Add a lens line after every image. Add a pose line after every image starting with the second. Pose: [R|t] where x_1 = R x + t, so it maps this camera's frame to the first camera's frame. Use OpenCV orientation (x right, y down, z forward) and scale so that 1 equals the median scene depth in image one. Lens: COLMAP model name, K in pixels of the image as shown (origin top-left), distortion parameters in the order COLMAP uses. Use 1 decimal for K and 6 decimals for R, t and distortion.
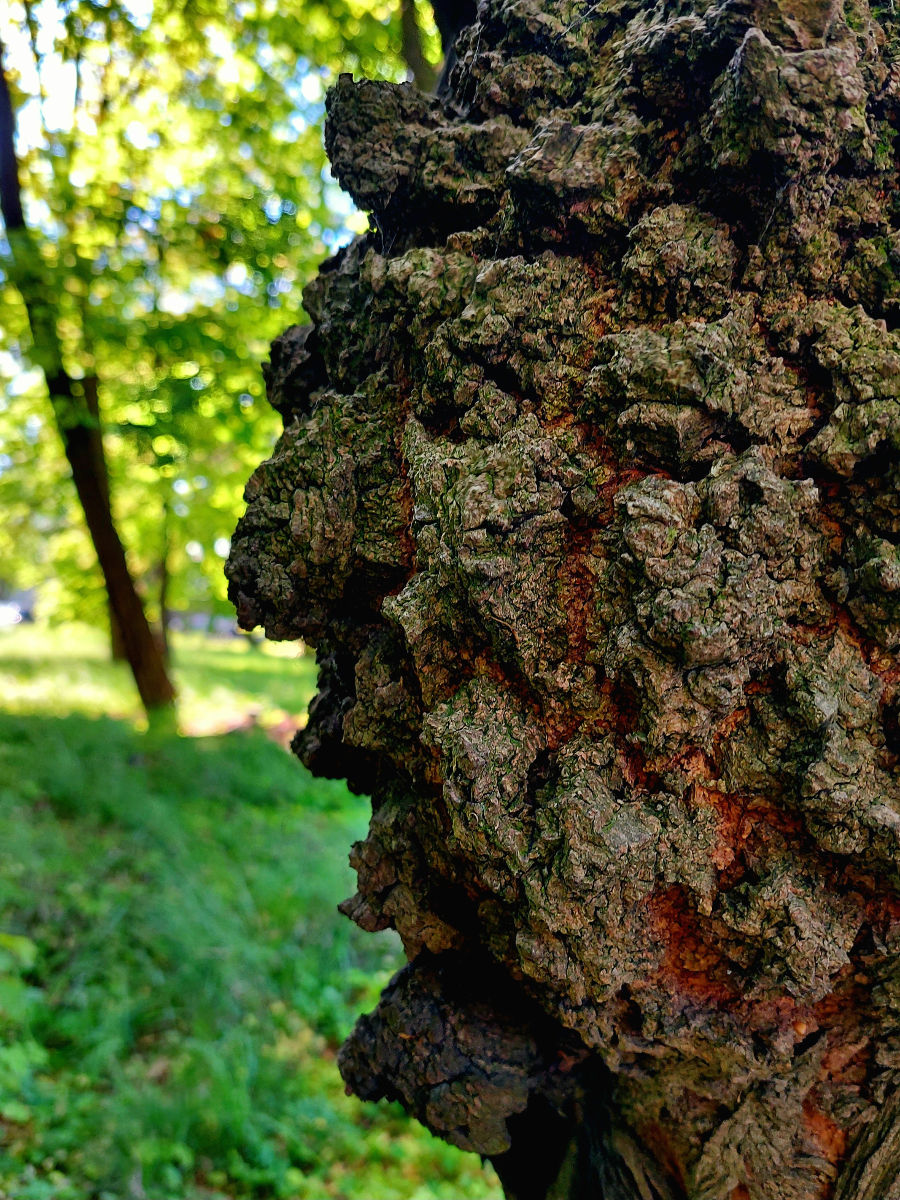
lens RADIAL K [[917.3, 0, 450.3], [0, 917.3, 596.3], [0, 0, 1]] dist [-0.013636, -0.004628]
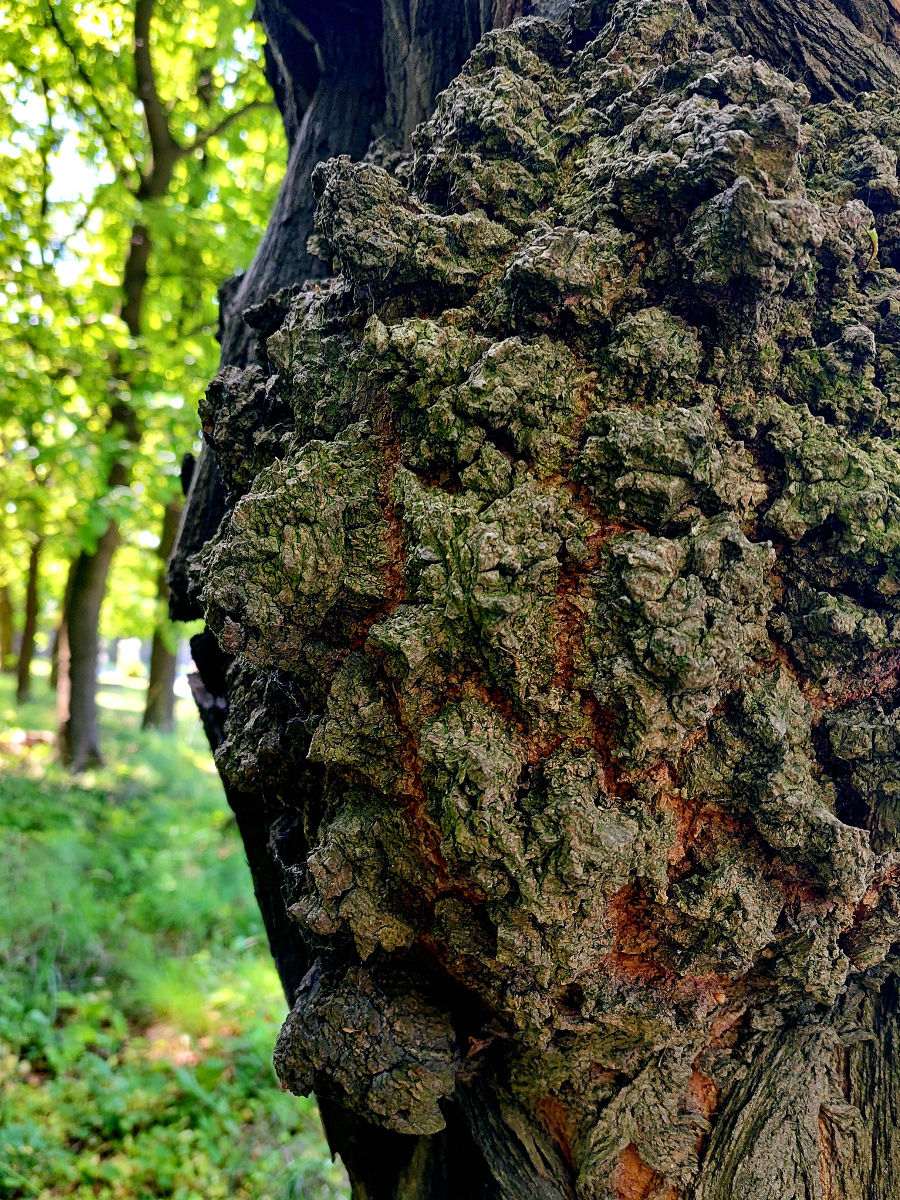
lens RADIAL K [[840.4, 0, 448.9], [0, 840.4, 596.8], [0, 0, 1]] dist [0.008652, -0.024622]
pose [[0.980650, 0.032589, 0.193036, -0.214280], [-0.026679, 0.999095, -0.033135, -0.003919], [-0.193941, 0.027344, 0.980632, -0.021892]]
